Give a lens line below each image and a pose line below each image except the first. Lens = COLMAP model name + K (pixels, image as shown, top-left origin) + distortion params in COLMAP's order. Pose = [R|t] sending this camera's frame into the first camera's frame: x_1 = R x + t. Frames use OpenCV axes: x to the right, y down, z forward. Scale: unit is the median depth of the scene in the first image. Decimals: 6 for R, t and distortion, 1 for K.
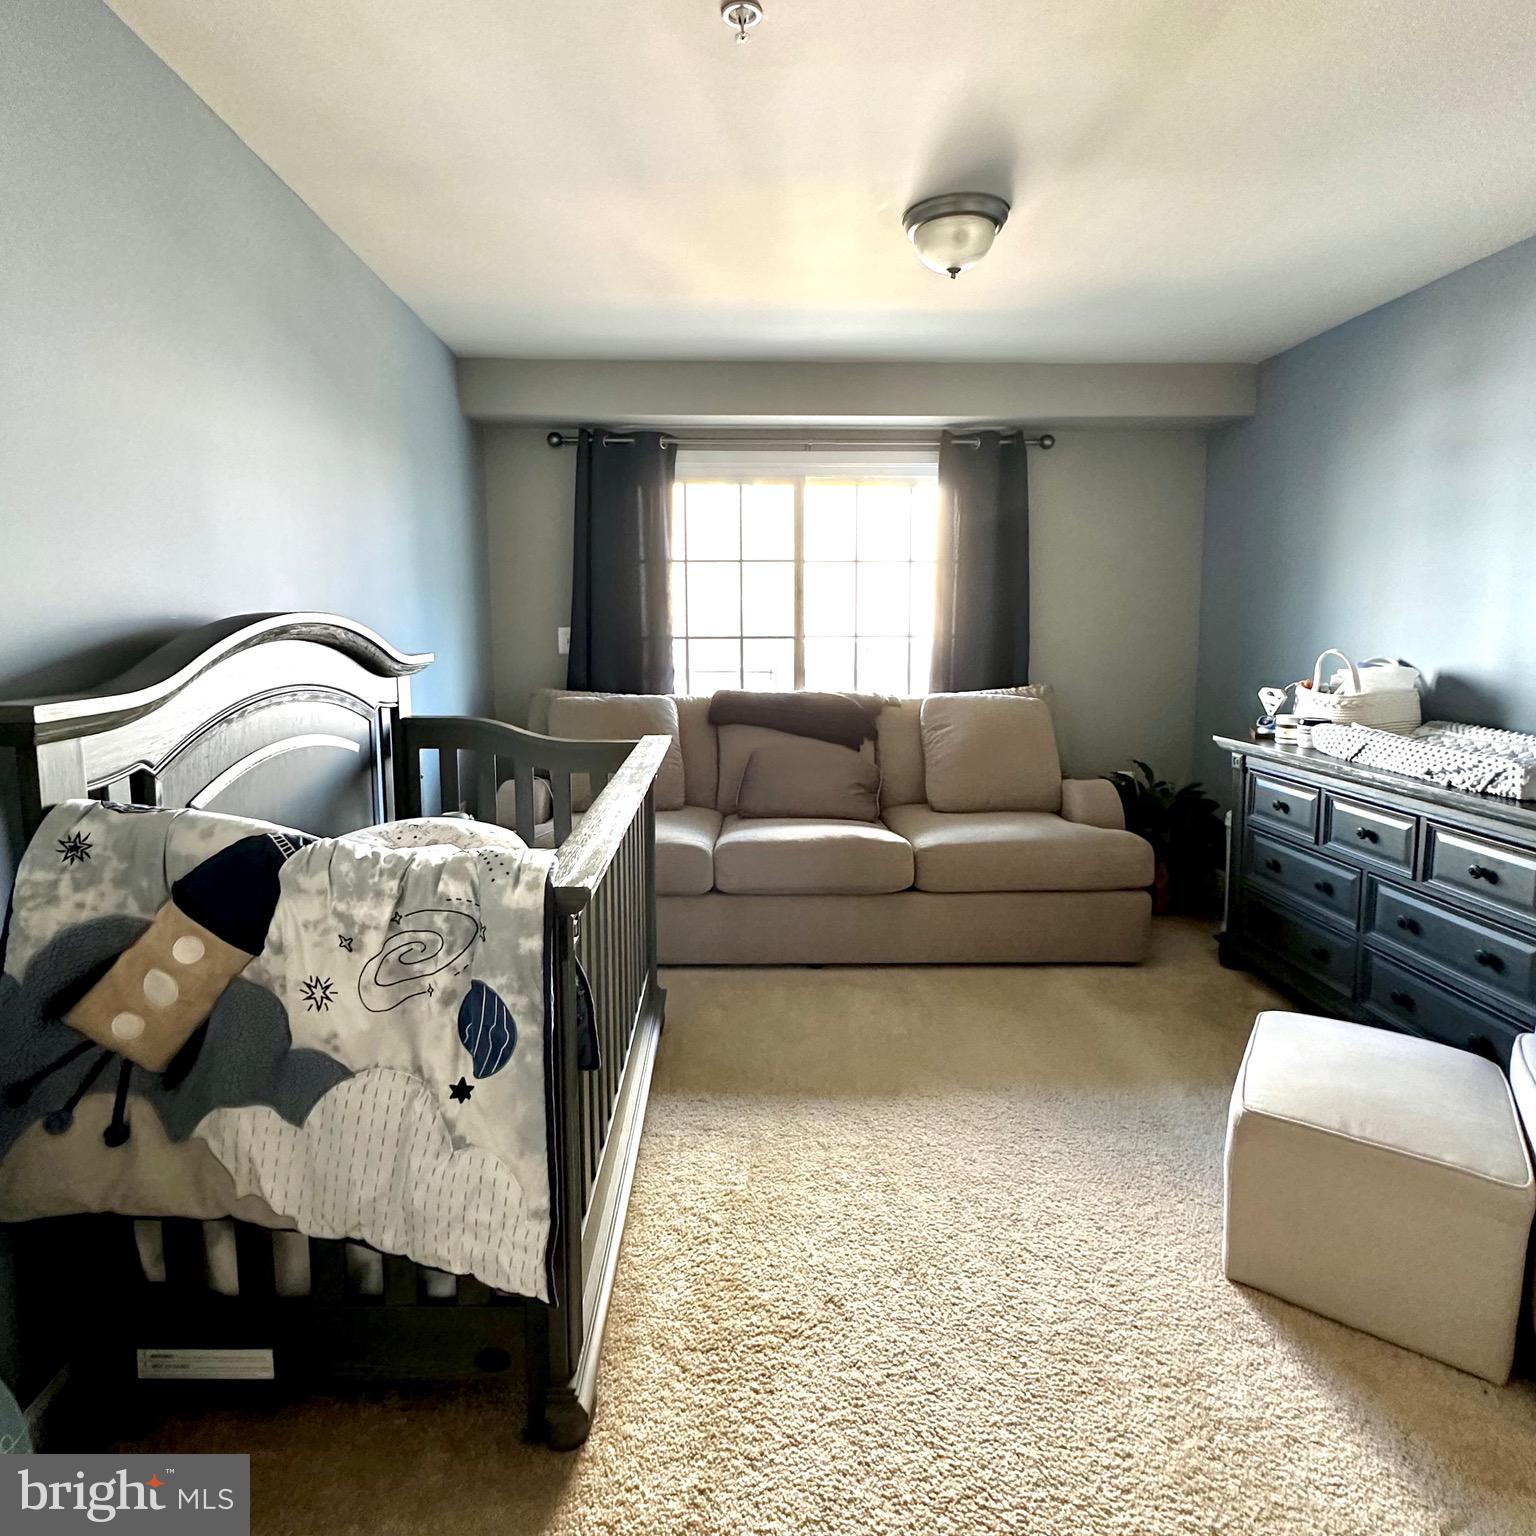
lens RADIAL K [[884.6, 0, 732.9], [0, 884.6, 687.1], [0, 0, 1]] dist [-0.002749, -0.000591]
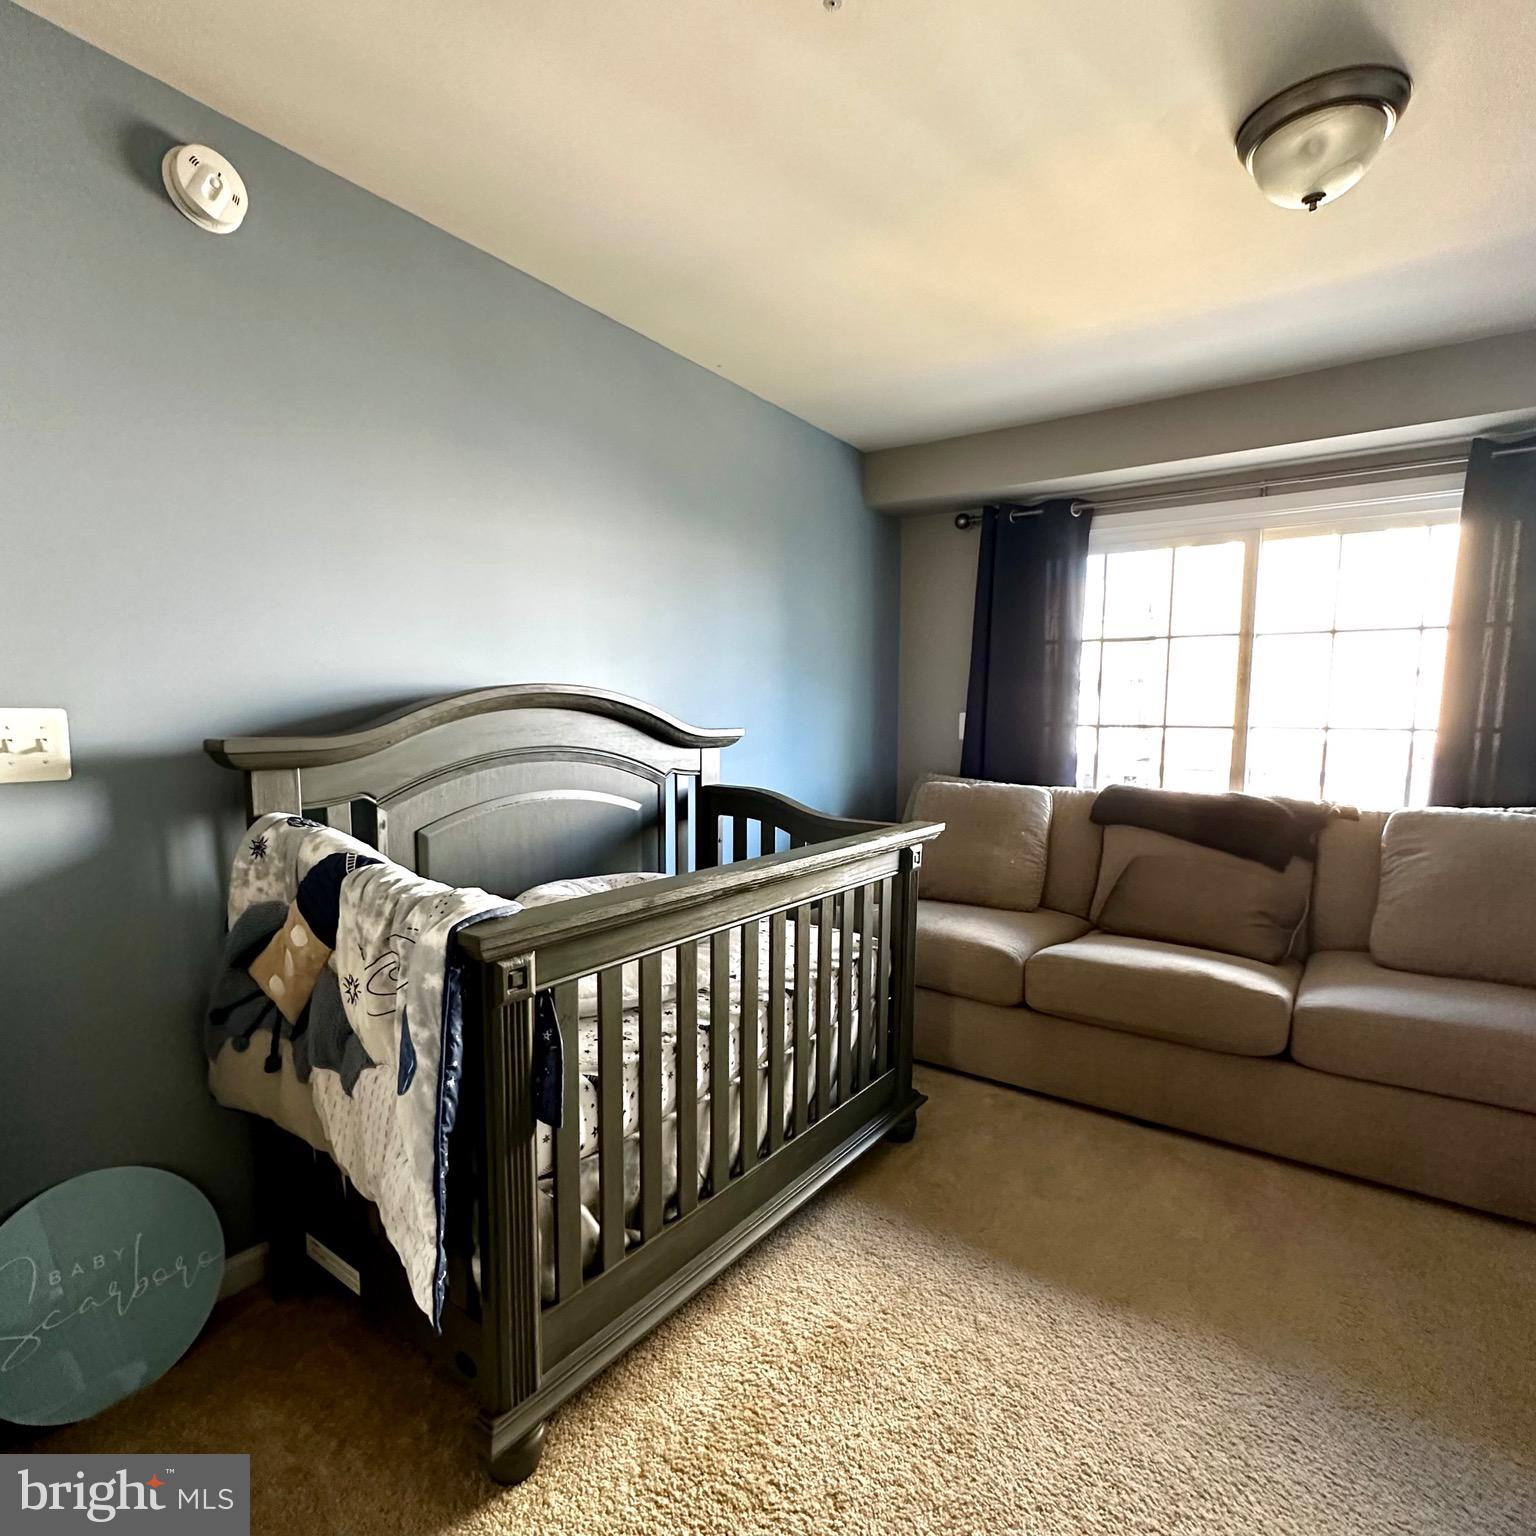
lens RADIAL K [[837.7, 0, 767.1], [0, 837.7, 786.3], [0, 0, 1]] dist [-0.003473, -0.001332]
pose [[0.805832, 0.057855, -0.589310, 0.307778], [-0.055169, 0.998222, 0.022561, 0.007646], [0.589568, 0.014331, 0.807592, 0.200952]]
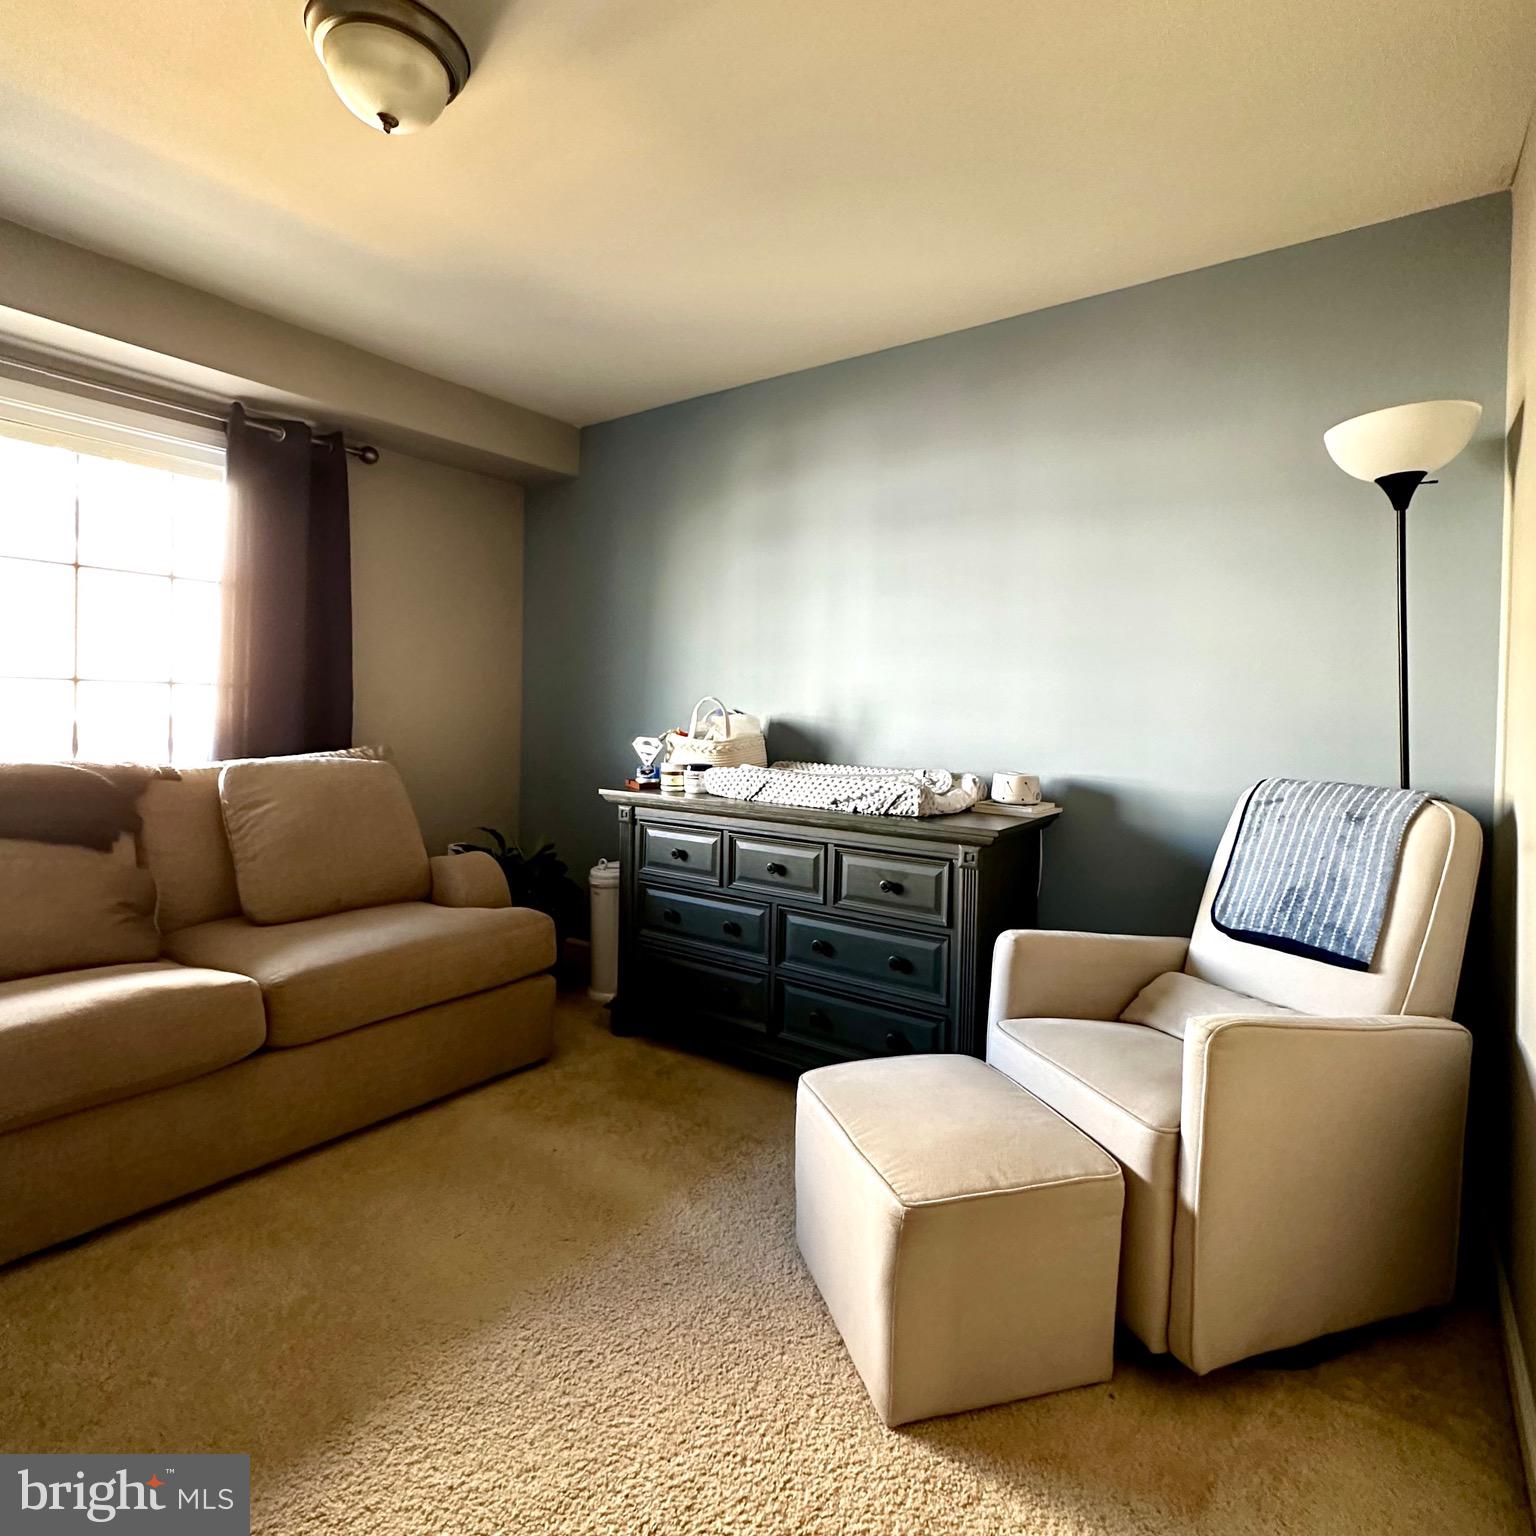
lens RADIAL K [[855.0, 0, 768.4], [0, 855.0, 715.0], [0, 0, 1]] dist [-0.001550, -0.001428]
pose [[0.603989, 0.012935, 0.796888, -0.090894], [0.039463, 0.998156, -0.046113, 0.031324], [-0.796015, 0.059299, 0.602365, 0.377442]]
